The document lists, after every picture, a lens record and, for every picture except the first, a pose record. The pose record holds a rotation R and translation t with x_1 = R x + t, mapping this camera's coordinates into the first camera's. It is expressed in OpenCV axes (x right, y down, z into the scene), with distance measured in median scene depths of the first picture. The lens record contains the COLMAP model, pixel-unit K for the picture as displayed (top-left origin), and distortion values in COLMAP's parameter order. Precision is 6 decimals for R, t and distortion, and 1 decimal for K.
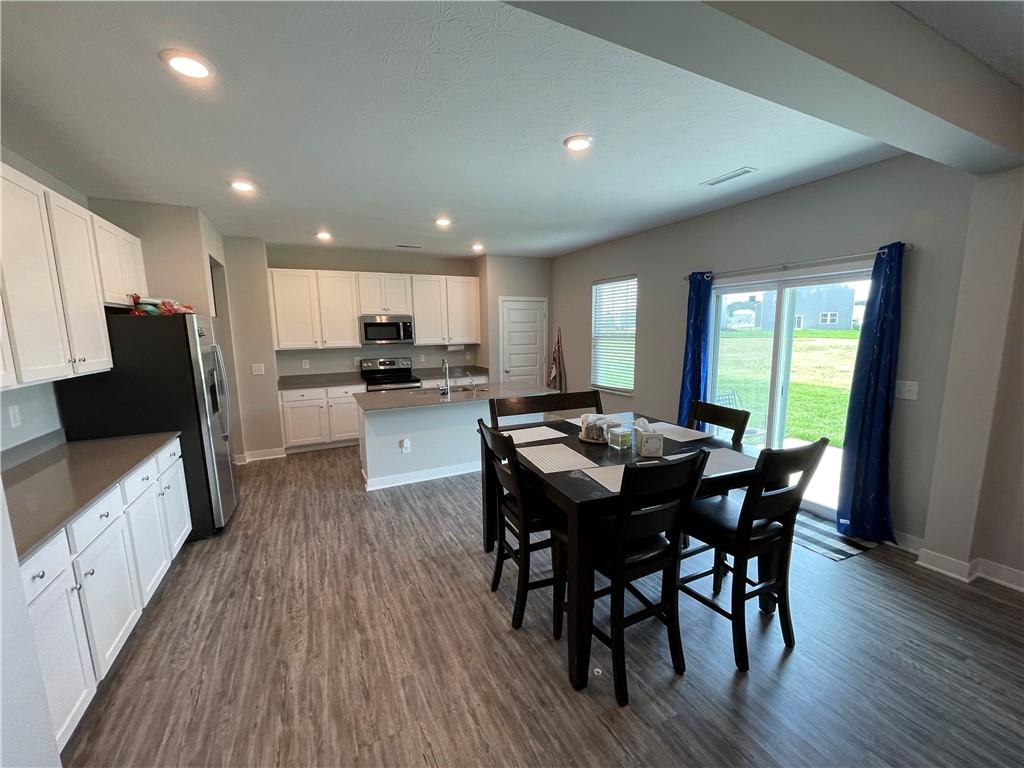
lens RADIAL K [[412.6, 0, 509.0], [0, 412.6, 389.2], [0, 0, 1]] dist [-0.019389, 0.010123]
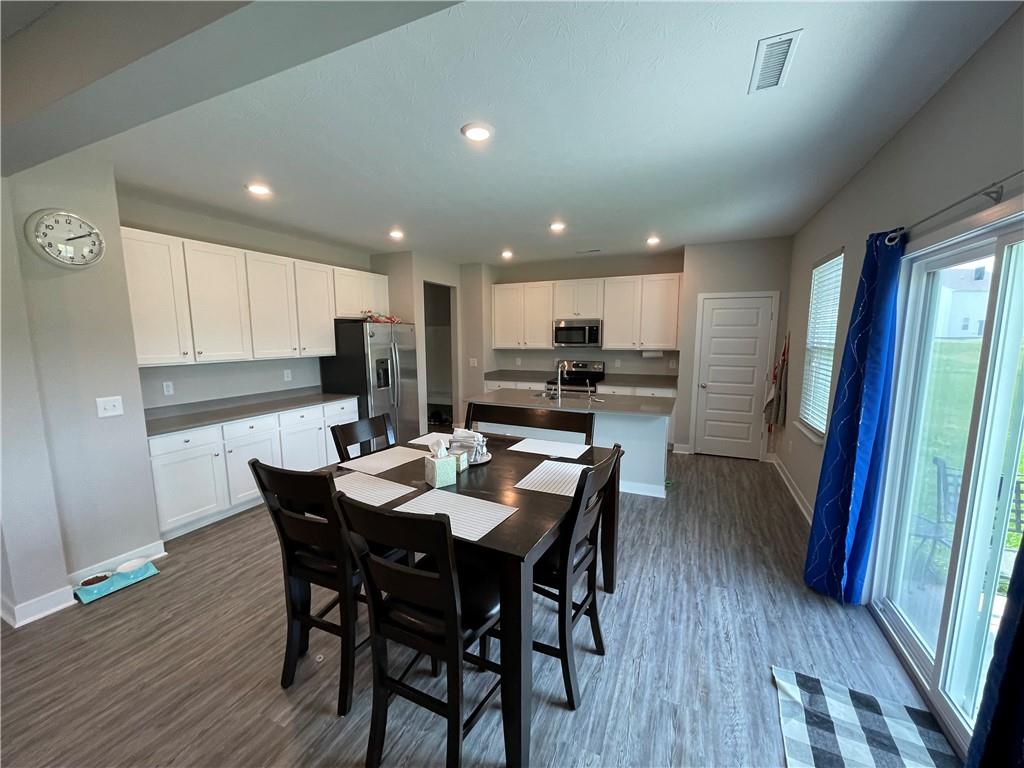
lens RADIAL K [[409.3, 0, 509.8], [0, 409.3, 389.7], [0, 0, 1]] dist [-0.002796, -0.000395]
pose [[0.635310, 0.113788, -0.763828, 0.696960], [-0.115159, 0.991985, 0.051994, -0.064210], [0.763623, 0.054929, 0.643322, 0.361612]]
